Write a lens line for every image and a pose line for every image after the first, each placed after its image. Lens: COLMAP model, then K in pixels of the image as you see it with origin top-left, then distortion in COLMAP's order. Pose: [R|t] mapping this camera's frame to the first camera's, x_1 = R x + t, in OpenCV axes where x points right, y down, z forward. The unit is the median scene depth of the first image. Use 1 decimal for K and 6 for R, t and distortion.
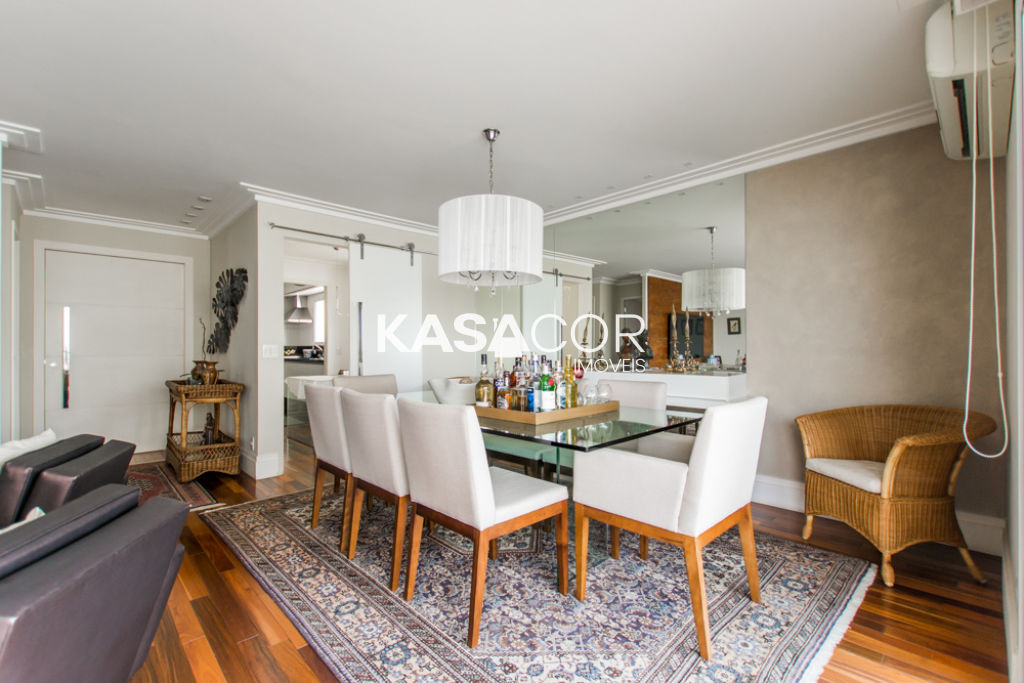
lens RADIAL K [[446.5, 0, 512.2], [0, 446.5, 348.3], [0, 0, 1]] dist [0.001504, 0.000070]
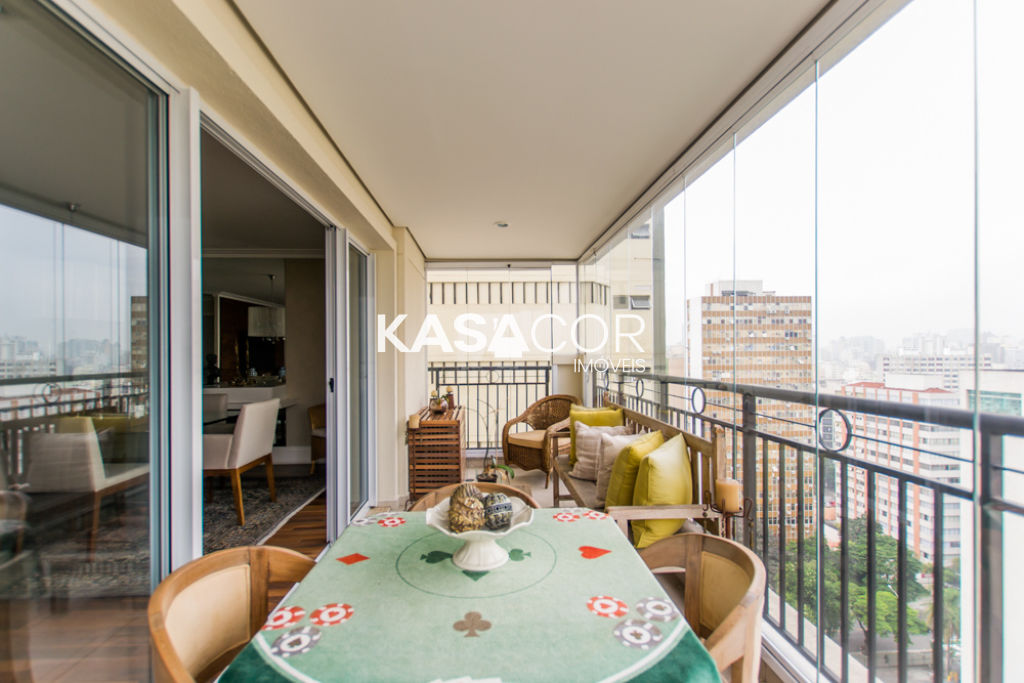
lens RADIAL K [[458.4, 0, 504.9], [0, 458.4, 346.9], [0, 0, 1]] dist [0.001229, 0.000131]
pose [[0.666732, 0.004342, 0.745285, -0.209254], [0.004031, 0.999947, -0.009431, -0.070562], [-0.745287, 0.009292, 0.666679, -0.814359]]
